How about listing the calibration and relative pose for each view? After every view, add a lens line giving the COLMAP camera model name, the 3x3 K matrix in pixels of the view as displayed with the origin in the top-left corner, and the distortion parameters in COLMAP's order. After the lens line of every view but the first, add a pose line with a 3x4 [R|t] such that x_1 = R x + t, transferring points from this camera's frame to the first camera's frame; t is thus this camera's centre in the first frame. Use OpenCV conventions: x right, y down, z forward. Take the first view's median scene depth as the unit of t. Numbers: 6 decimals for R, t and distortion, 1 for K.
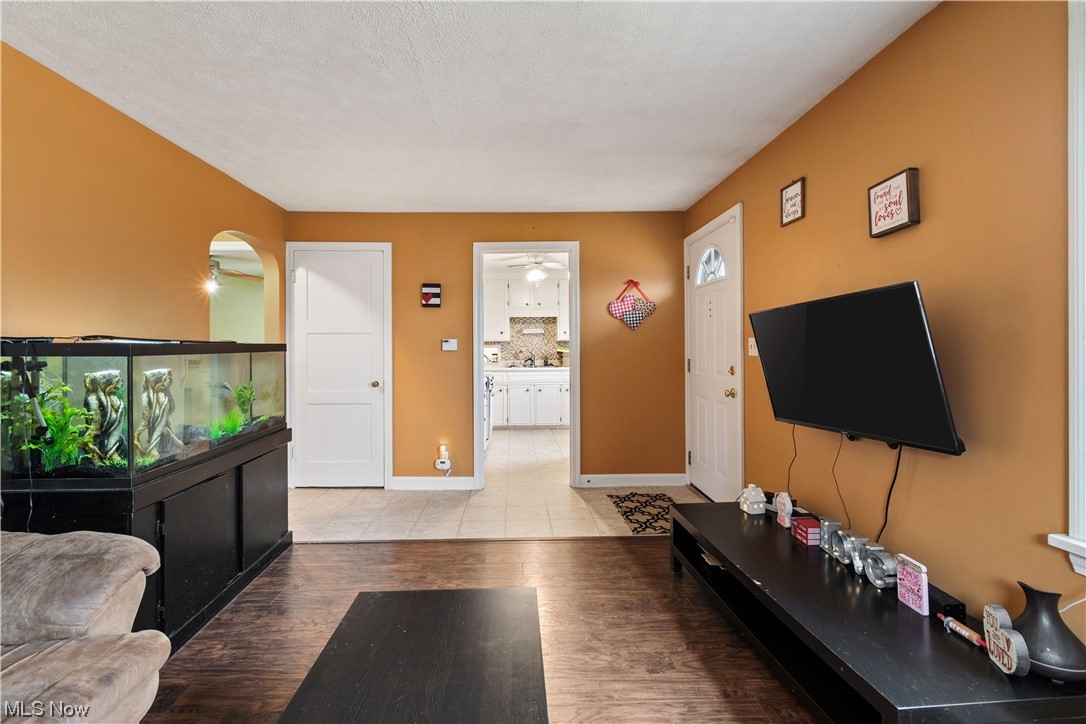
lens RADIAL K [[477.5, 0, 538.4], [0, 477.5, 362.7], [0, 0, 1]] dist [0.005131, -0.000966]
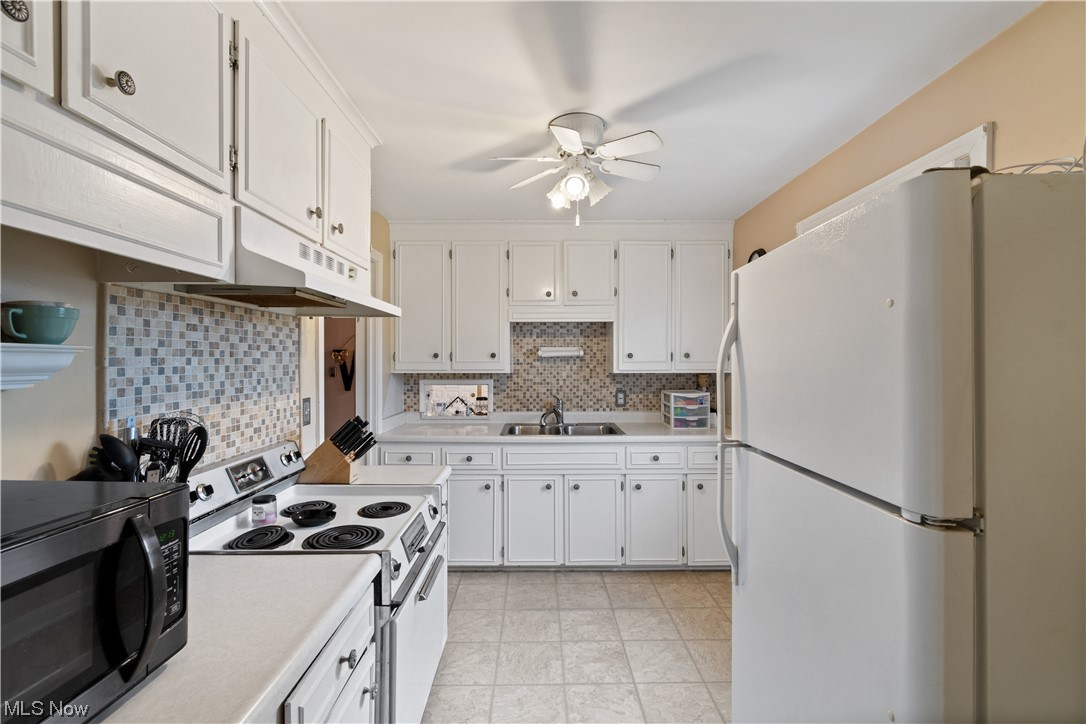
lens RADIAL K [[477.5, 0, 543.3], [0, 477.5, 365.0], [0, 0, 1]] dist [0.005131, -0.000966]
pose [[0.999782, 0.014873, -0.014633, -0.021215], [-0.014816, 0.999882, 0.004015, -0.054781], [0.014691, -0.003797, 0.999885, 0.524282]]
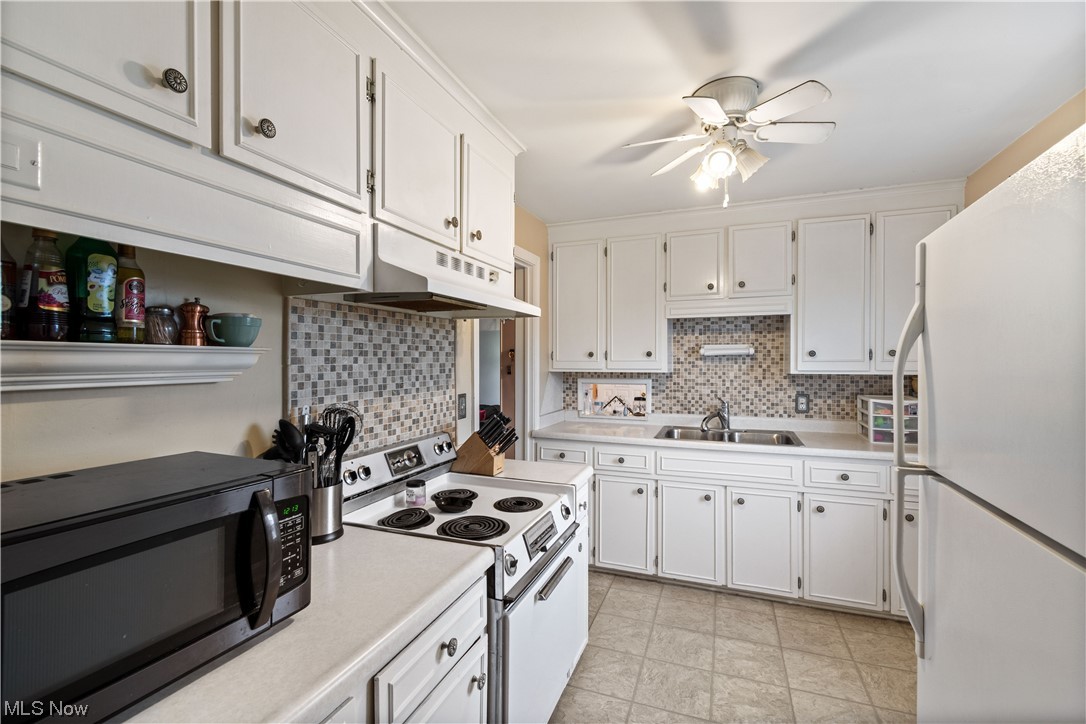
lens RADIAL K [[477.5, 0, 550.6], [0, 477.5, 363.7], [0, 0, 1]] dist [0.005131, -0.000966]
pose [[0.925557, 0.017850, -0.378187, 0.005396], [-0.015393, 0.999836, 0.009518, -0.055389], [0.378295, -0.002989, 0.925680, 0.541601]]
